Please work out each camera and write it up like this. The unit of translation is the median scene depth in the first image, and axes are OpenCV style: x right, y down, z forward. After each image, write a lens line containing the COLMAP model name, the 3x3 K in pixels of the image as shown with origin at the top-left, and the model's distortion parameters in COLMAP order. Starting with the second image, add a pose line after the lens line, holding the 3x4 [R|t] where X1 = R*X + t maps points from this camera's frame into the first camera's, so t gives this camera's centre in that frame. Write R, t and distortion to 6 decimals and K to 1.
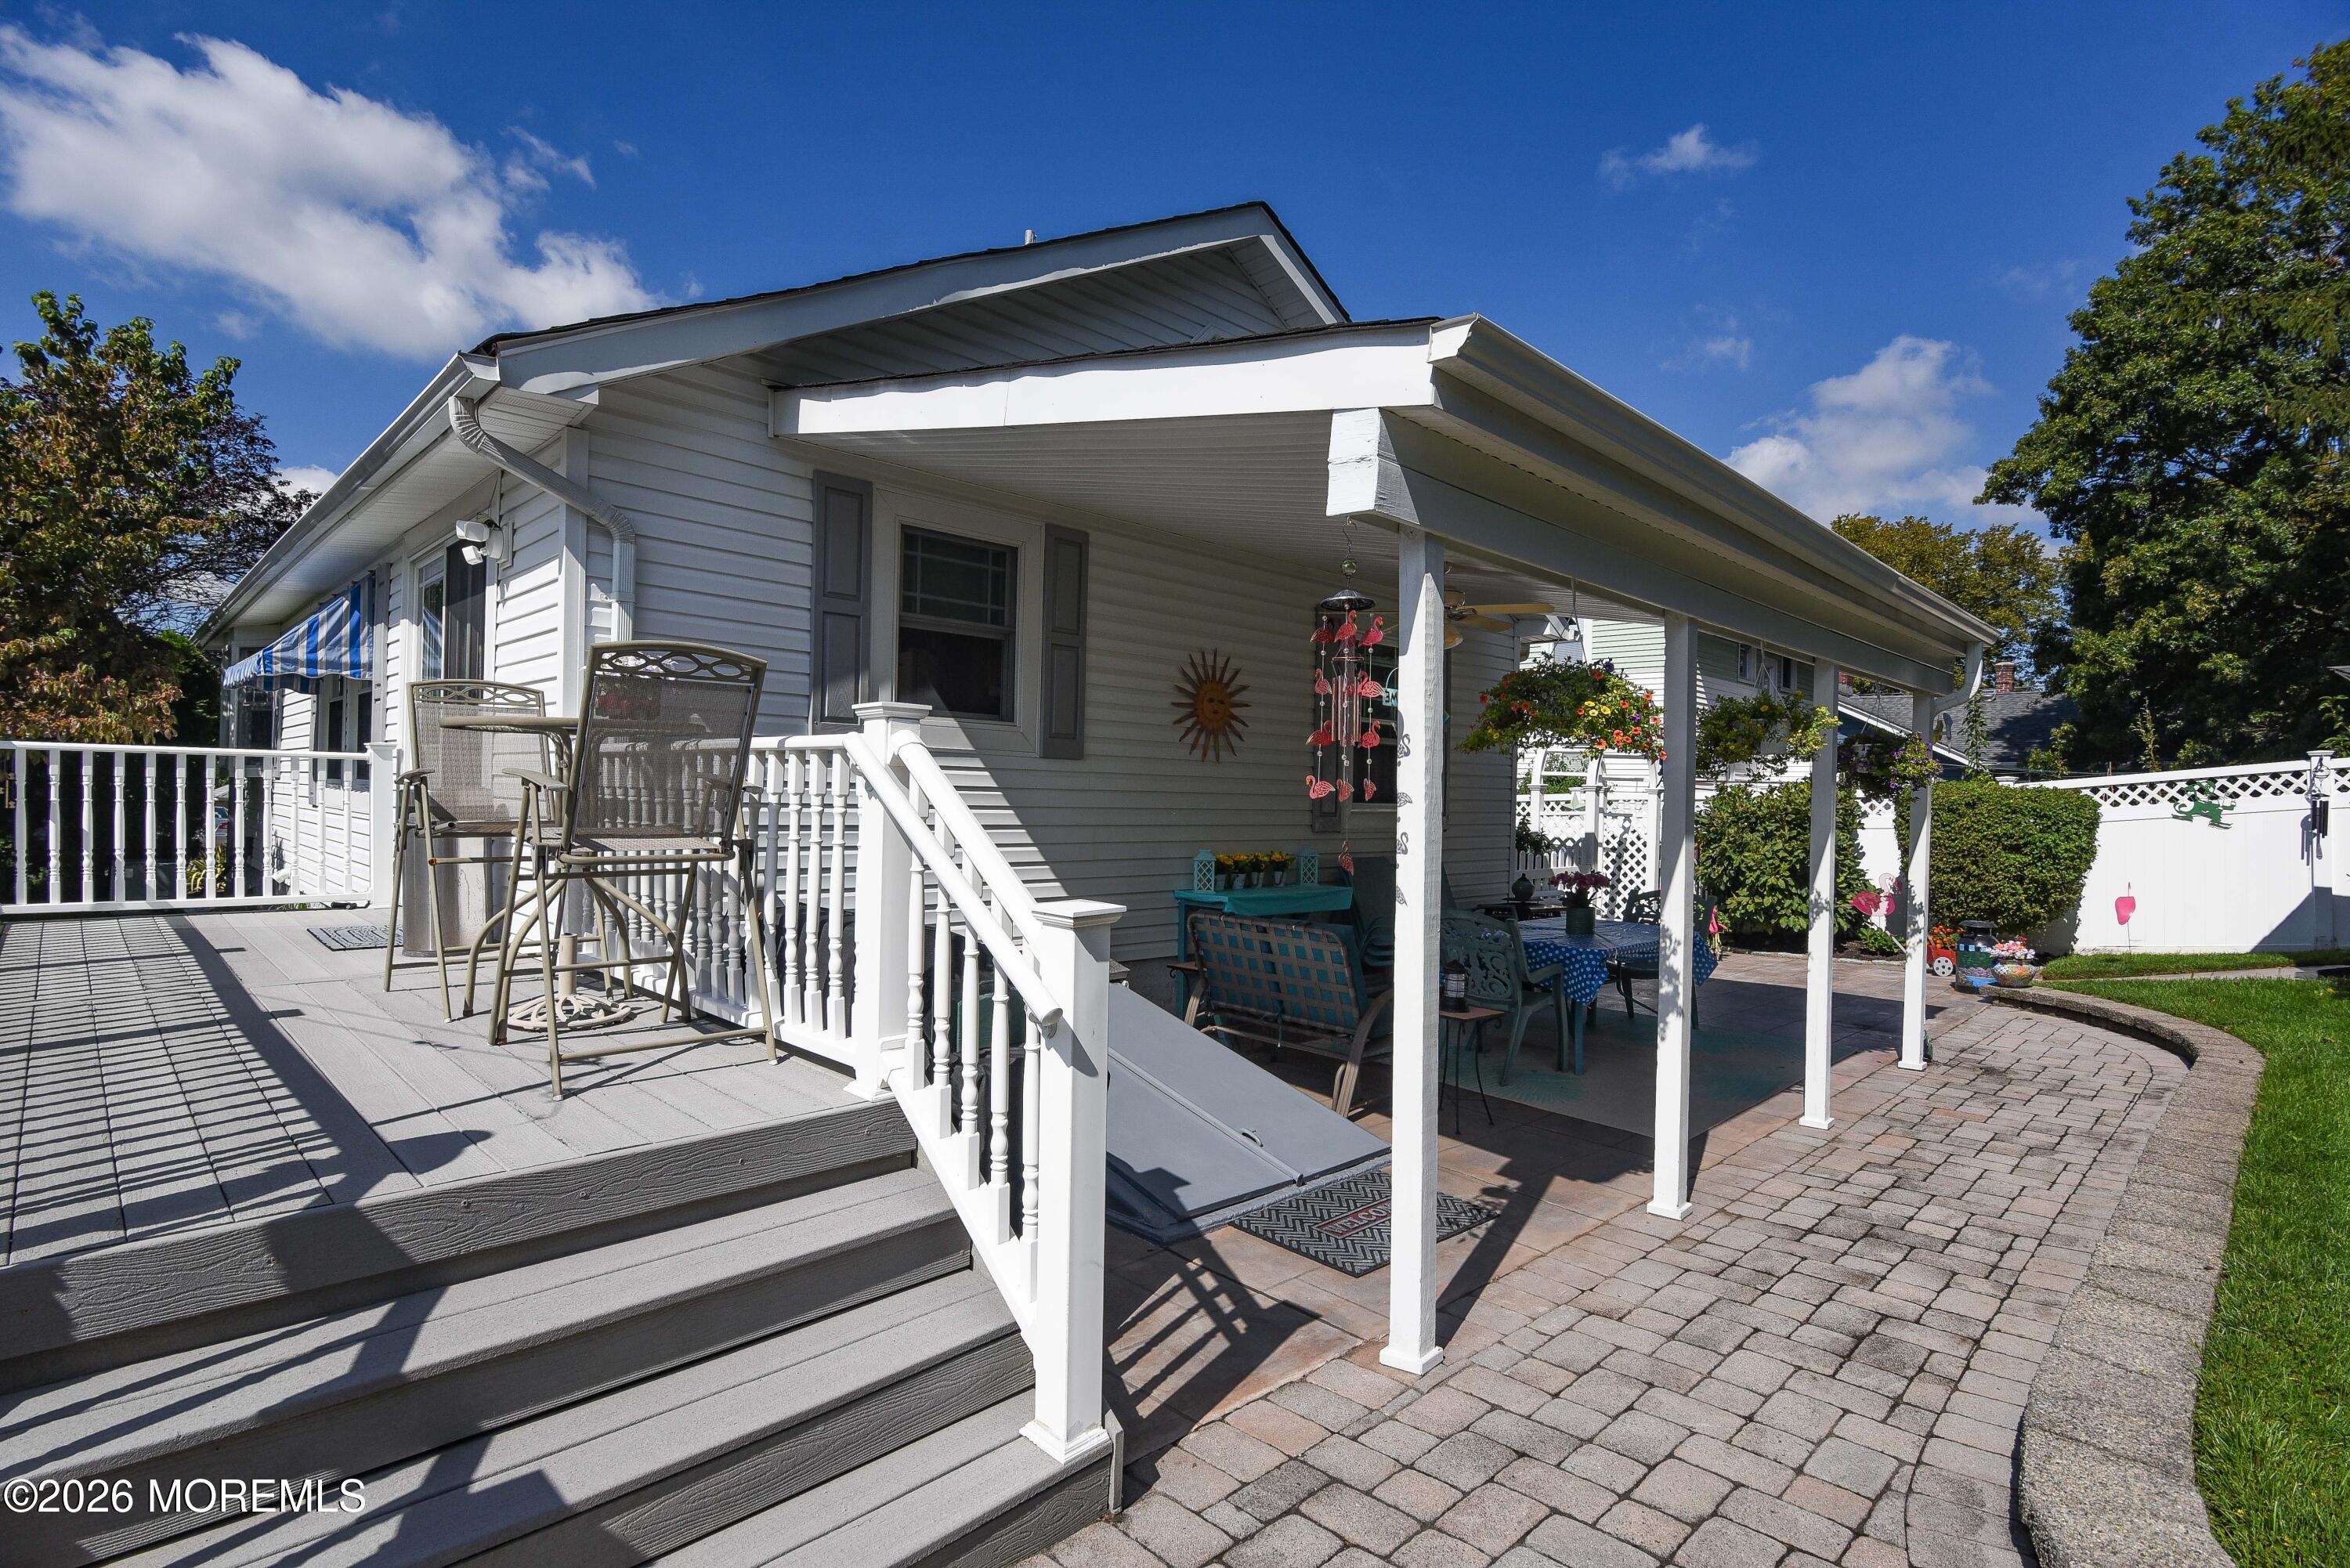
lens RADIAL K [[1148.4, 0, 1178.0], [0, 1148.4, 797.4], [0, 0, 1]] dist [-0.020336, 0.000062]
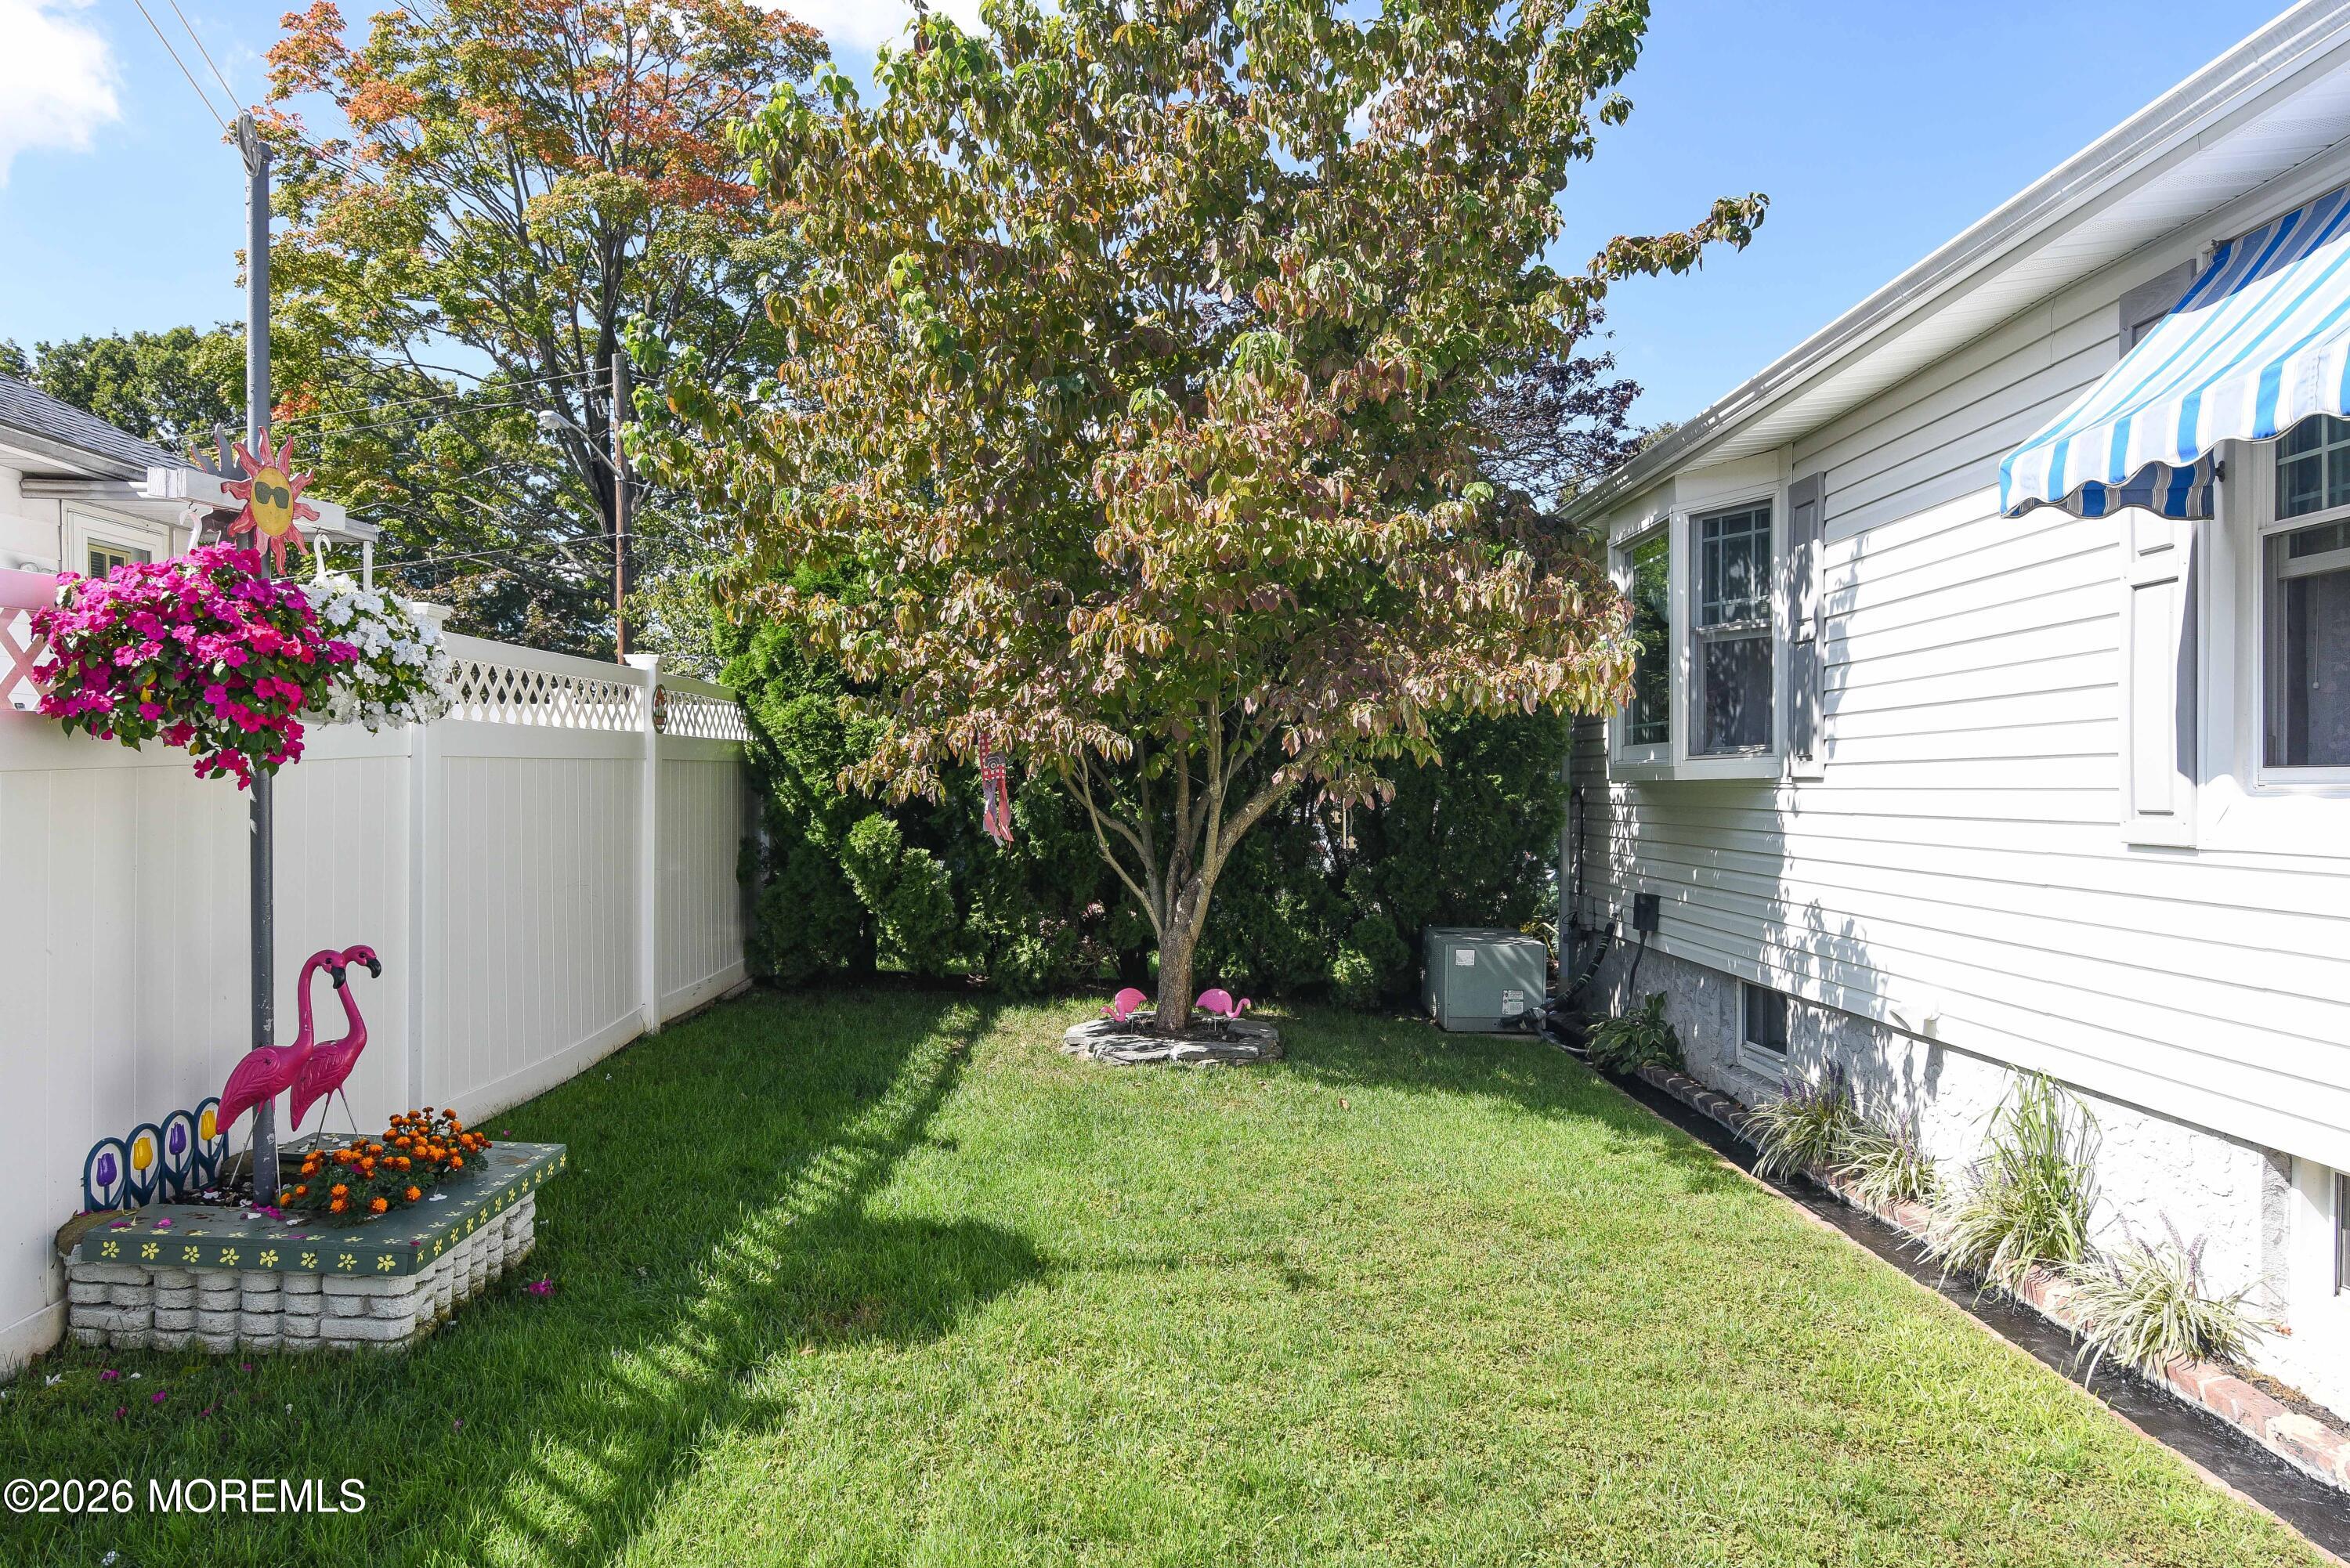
lens RADIAL K [[1462.2, 0, 1171.8], [0, 1462.2, 797.0], [0, 0, 1]] dist [0.001306, 0.000255]
pose [[0.722487, -0.024742, -0.690942, -0.857393], [0.022367, 0.999673, -0.012408, -0.012977], [0.691023, -0.006490, 0.722804, 0.596824]]
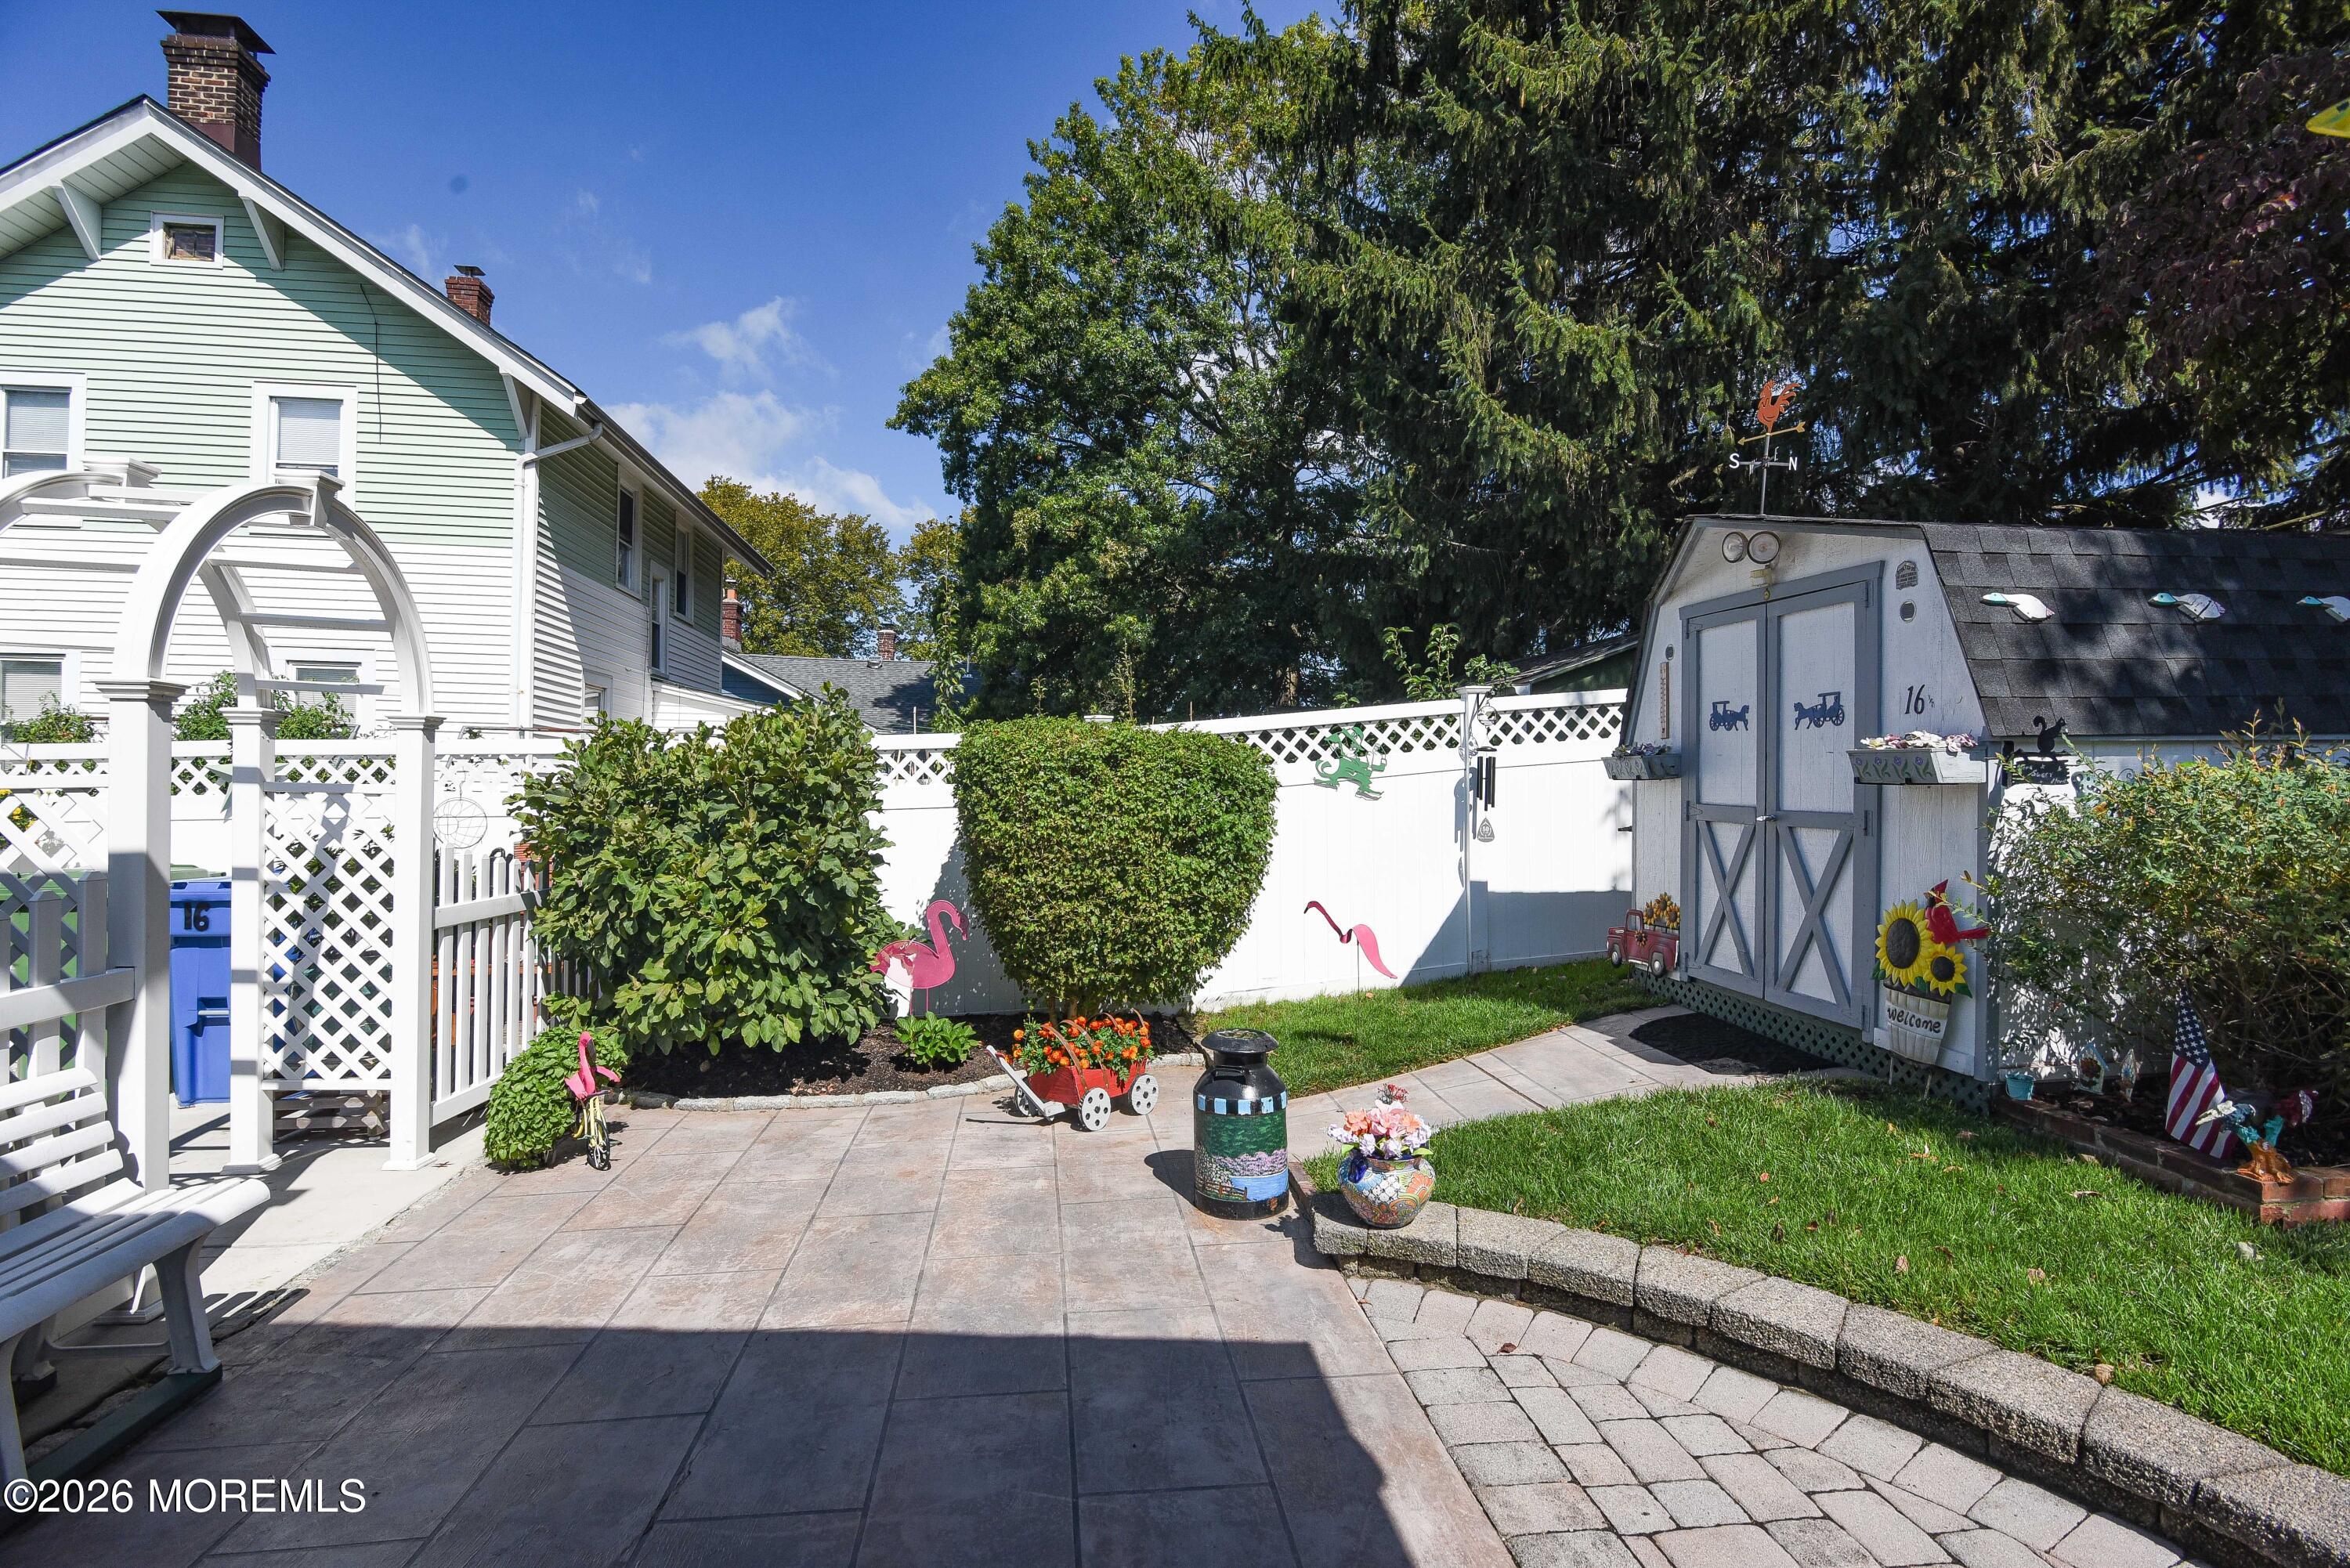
lens RADIAL K [[1148.4, 0, 1173.9], [0, 1148.4, 799.8], [0, 0, 1]] dist [-0.020336, 0.000062]
pose [[0.607498, -0.016738, 0.794145, 0.478871], [-0.001096, 0.999759, 0.021910, 0.019686], [-0.794321, -0.014181, 0.607333, 1.023446]]
